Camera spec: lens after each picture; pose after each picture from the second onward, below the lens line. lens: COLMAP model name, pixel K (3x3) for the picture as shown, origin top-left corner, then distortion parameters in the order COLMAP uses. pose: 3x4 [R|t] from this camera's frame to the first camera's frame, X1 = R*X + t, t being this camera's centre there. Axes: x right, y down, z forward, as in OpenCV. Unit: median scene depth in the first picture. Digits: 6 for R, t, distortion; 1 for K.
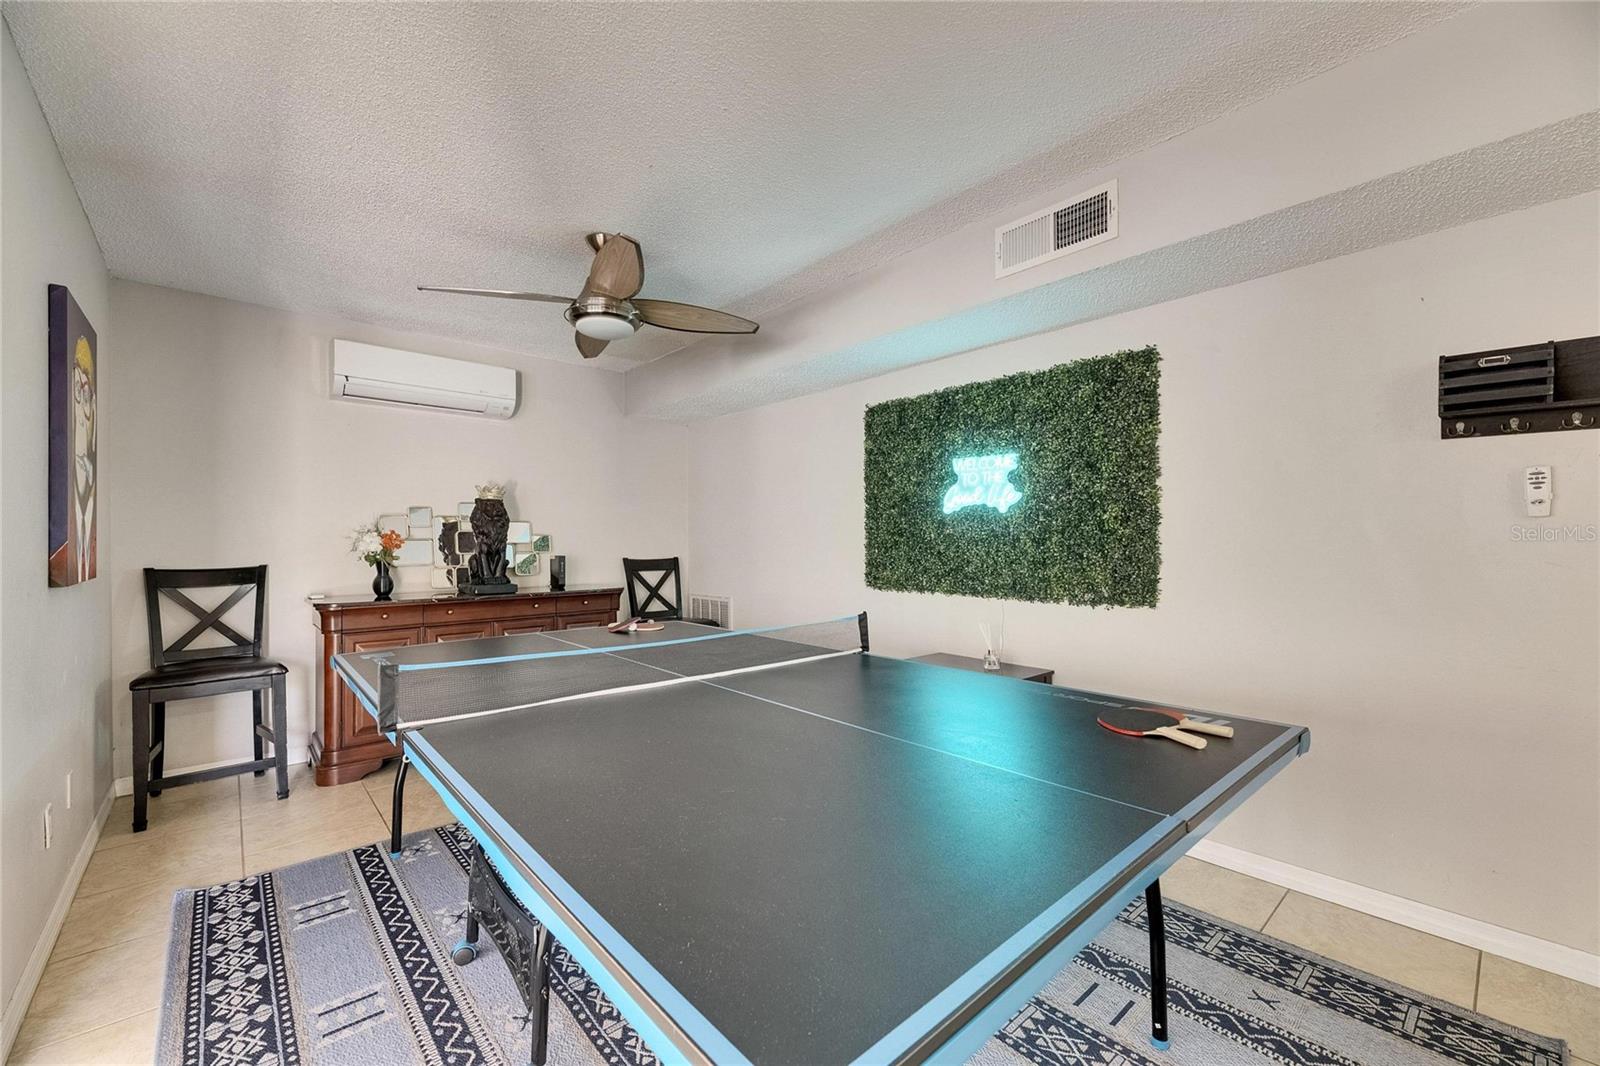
lens RADIAL K [[643.2, 0, 841.5], [0, 643.2, 549.3], [0, 0, 1]] dist [0.008638, -0.002993]
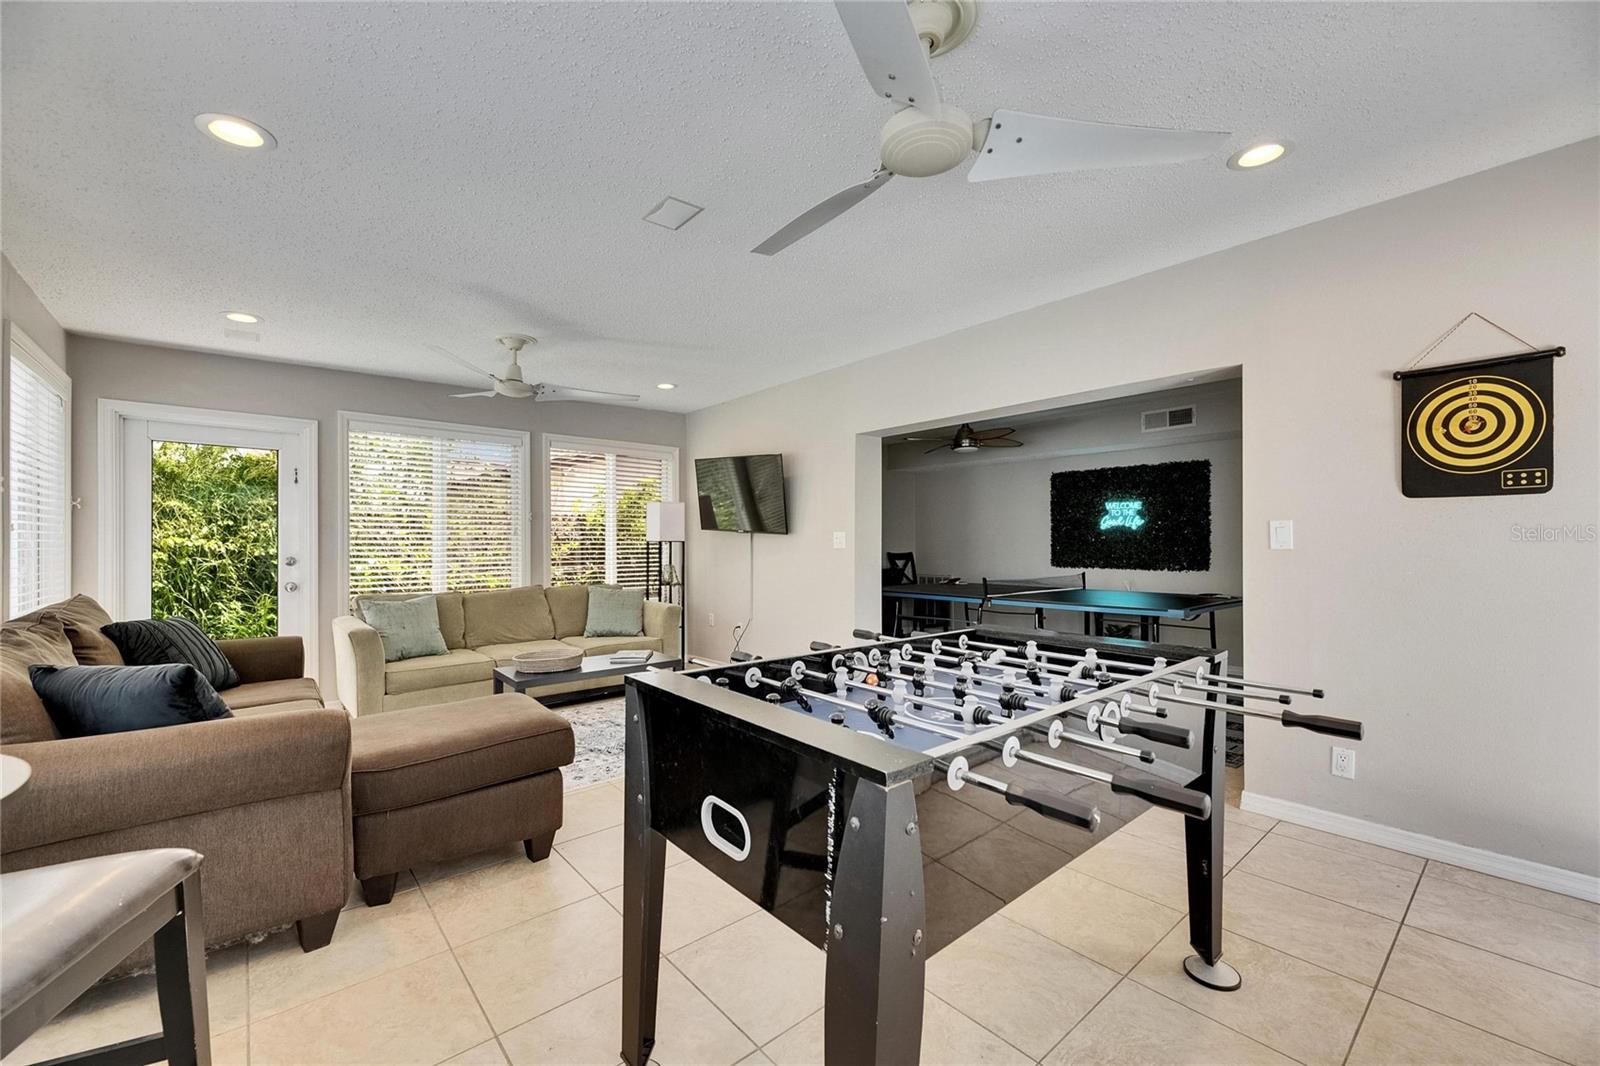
lens RADIAL K [[643.2, 0, 827.2], [0, 643.2, 542.3], [0, 0, 1]] dist [0.008638, -0.002993]
pose [[0.999344, 0.003921, -0.036010, -0.666248], [-0.004208, 0.999960, -0.007901, 0.007412], [0.035978, 0.008047, 0.999320, -1.135766]]
